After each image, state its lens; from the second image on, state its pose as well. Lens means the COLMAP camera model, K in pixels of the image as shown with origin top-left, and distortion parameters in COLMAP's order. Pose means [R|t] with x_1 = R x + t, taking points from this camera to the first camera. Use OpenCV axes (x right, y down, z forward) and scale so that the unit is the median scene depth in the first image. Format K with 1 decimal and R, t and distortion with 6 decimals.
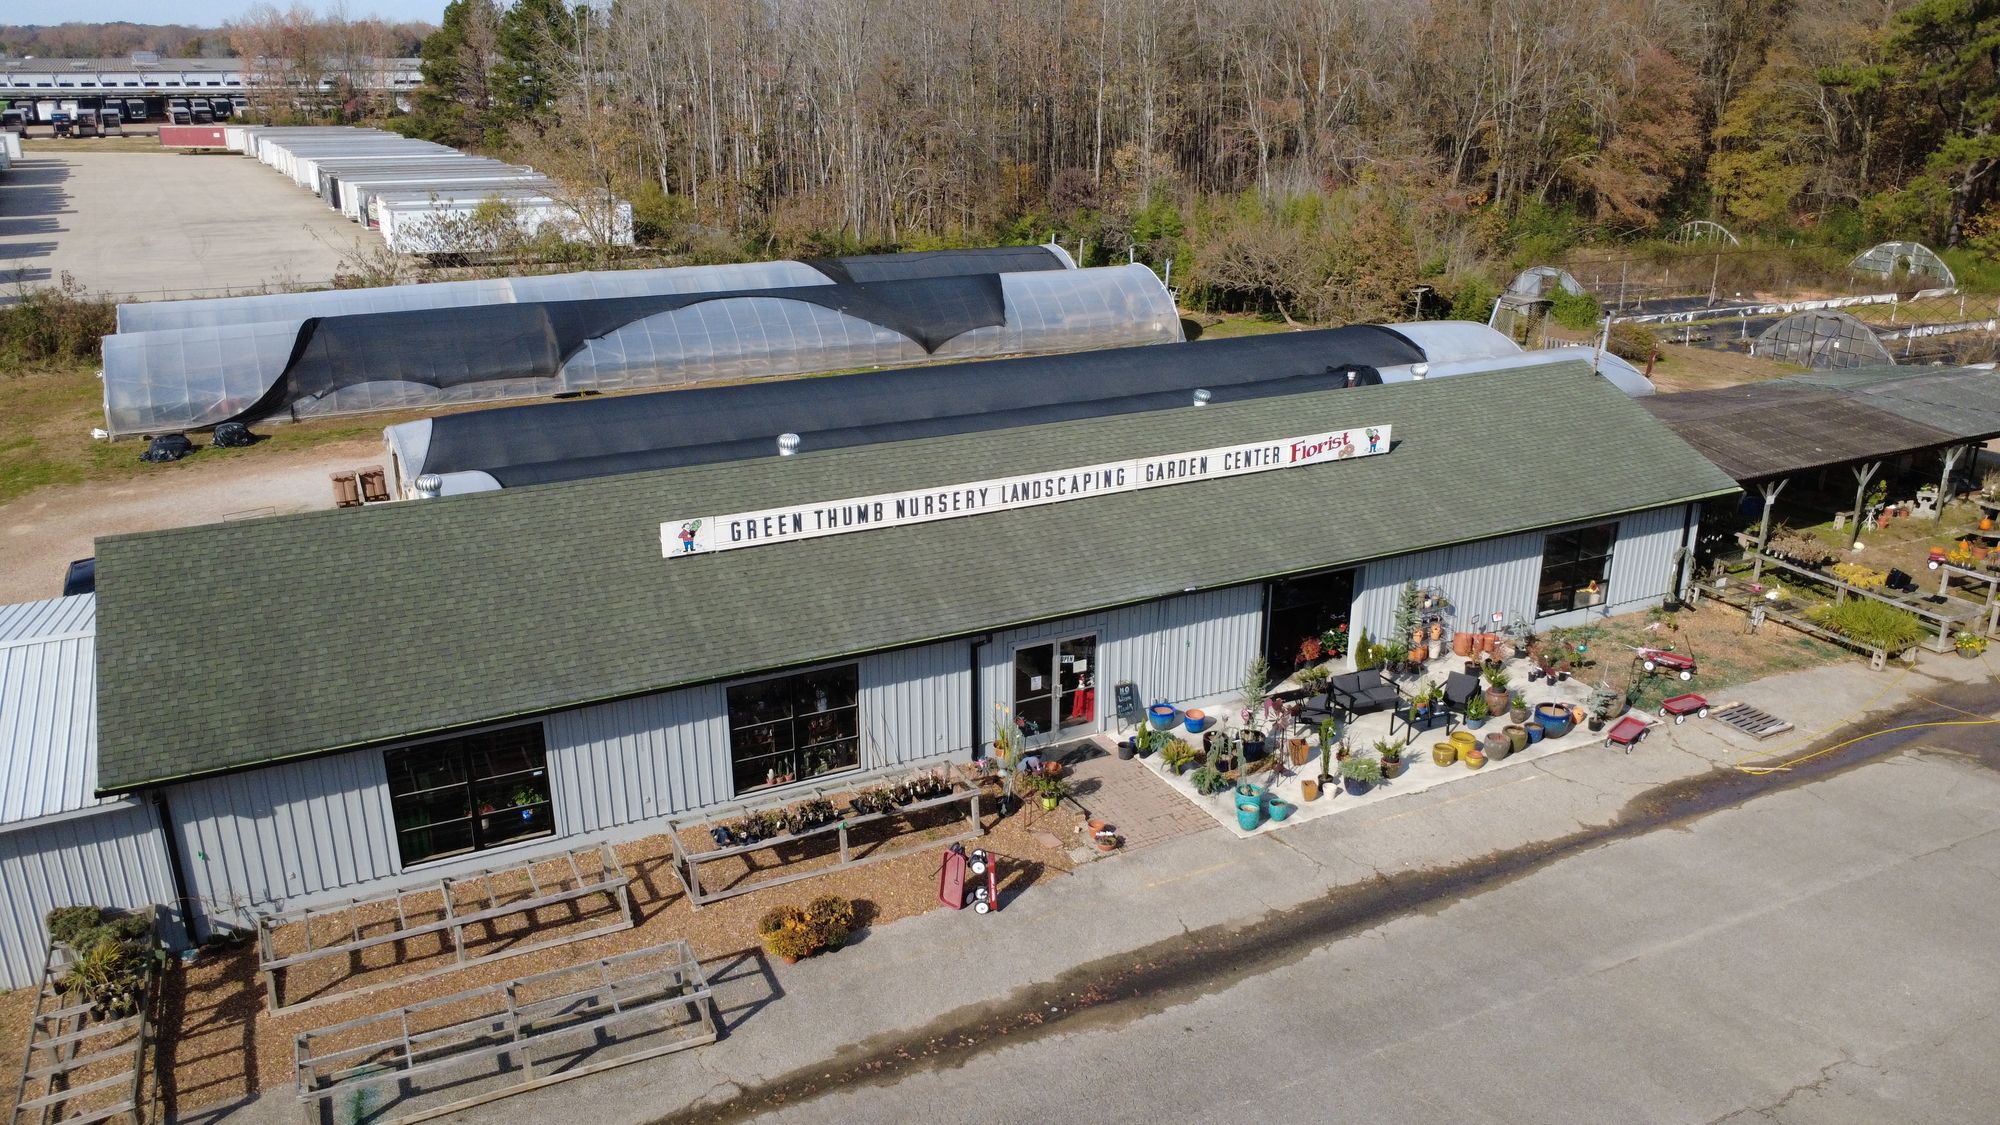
lens RADIAL K [[1482.4, 0, 991.8], [0, 1482.4, 571.5], [0, 0, 1]] dist [0.003127, -0.014009]
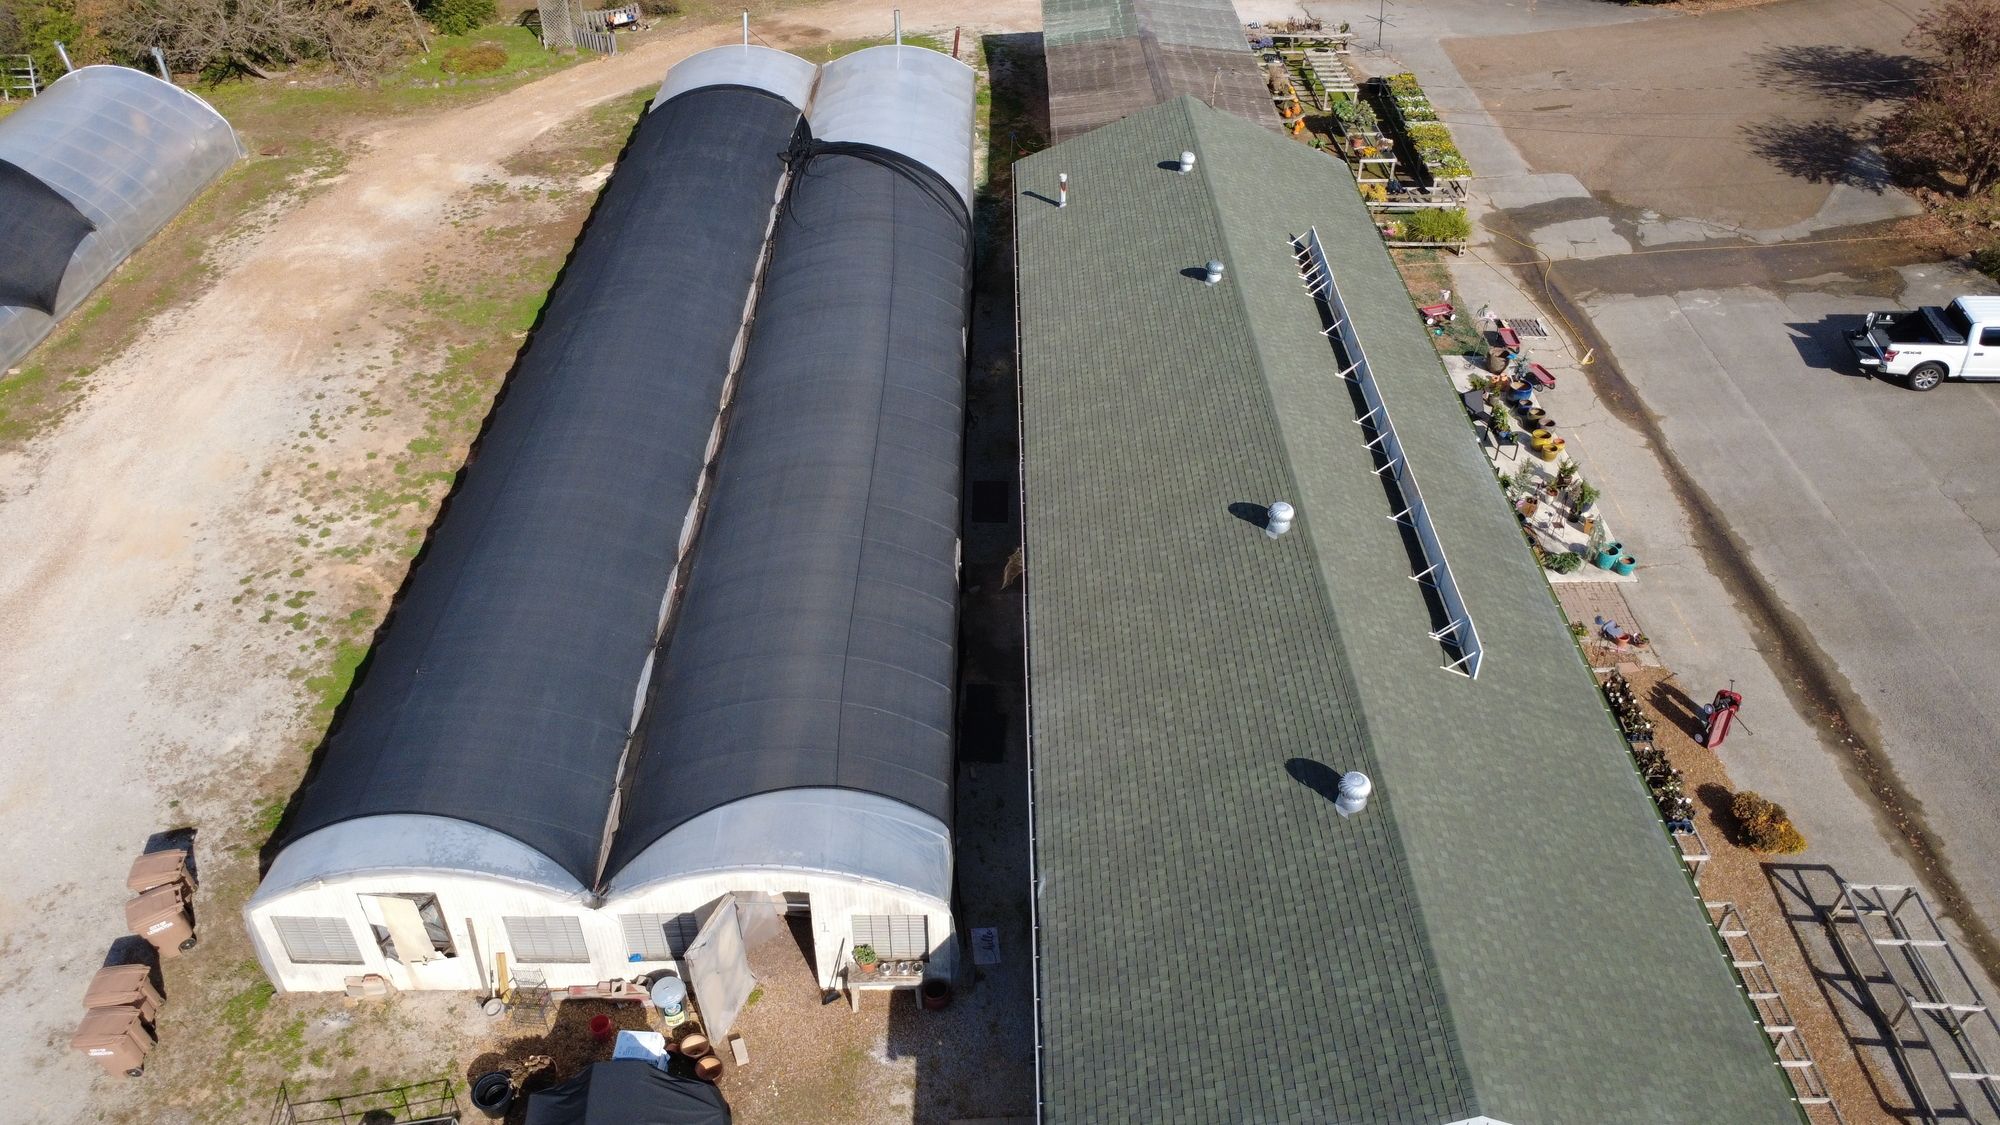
lens RADIAL K [[1482.4, 0, 1002.6], [0, 1482.4, 562.4], [0, 0, 1]] dist [0.003127, -0.014009]
pose [[0.446420, -0.553032, 0.703466, -0.909504], [0.308478, 0.833073, 0.459163, -0.559075], [-0.839971, 0.012025, 0.542499, 0.665732]]
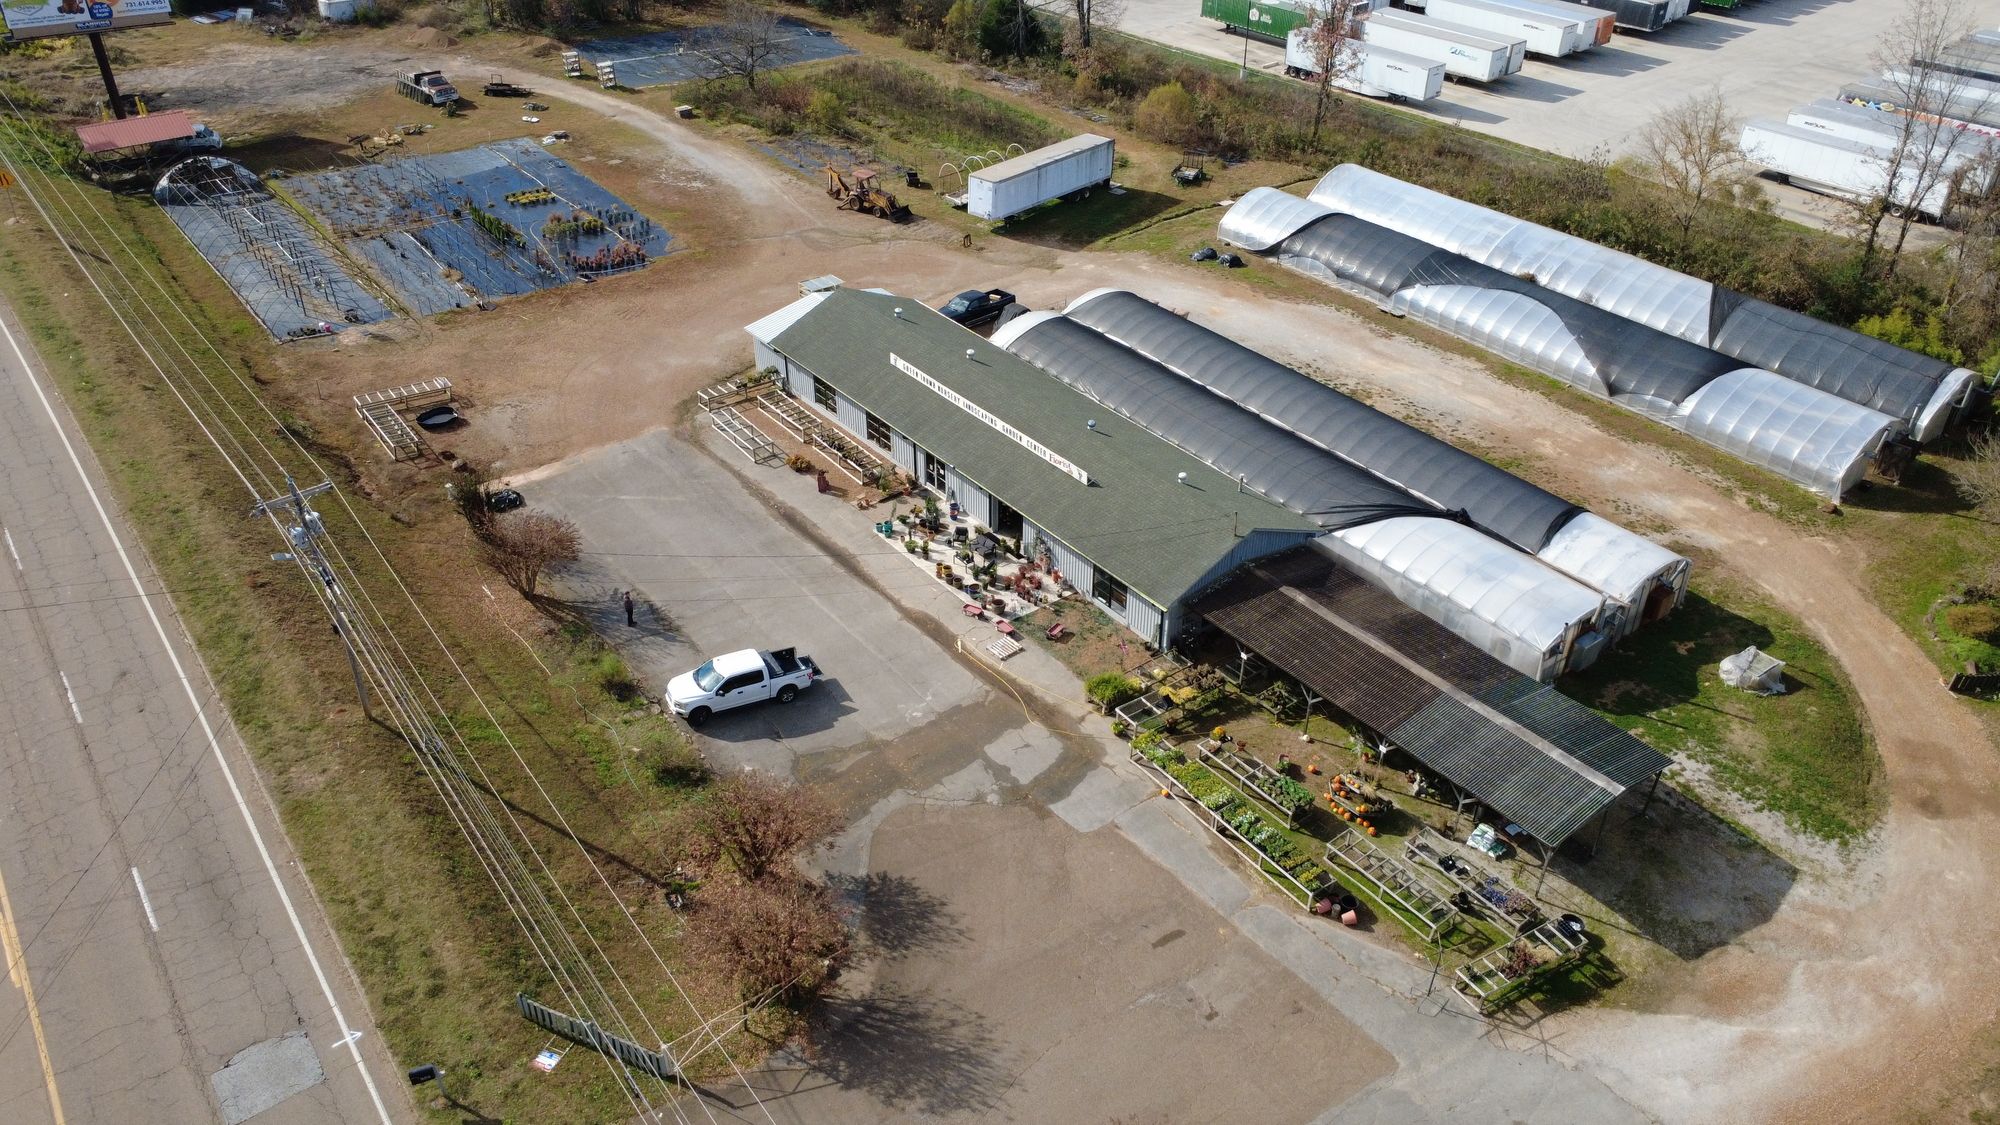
lens RADIAL K [[1482.4, 0, 1001.0], [0, 1482.4, 563.2], [0, 0, 1]] dist [0.003127, -0.014009]
pose [[0.176795, 0.542333, -0.821351, 2.341118], [-0.321343, 0.820573, 0.472651, -1.087226], [0.930313, 0.180373, 0.319349, 0.274473]]
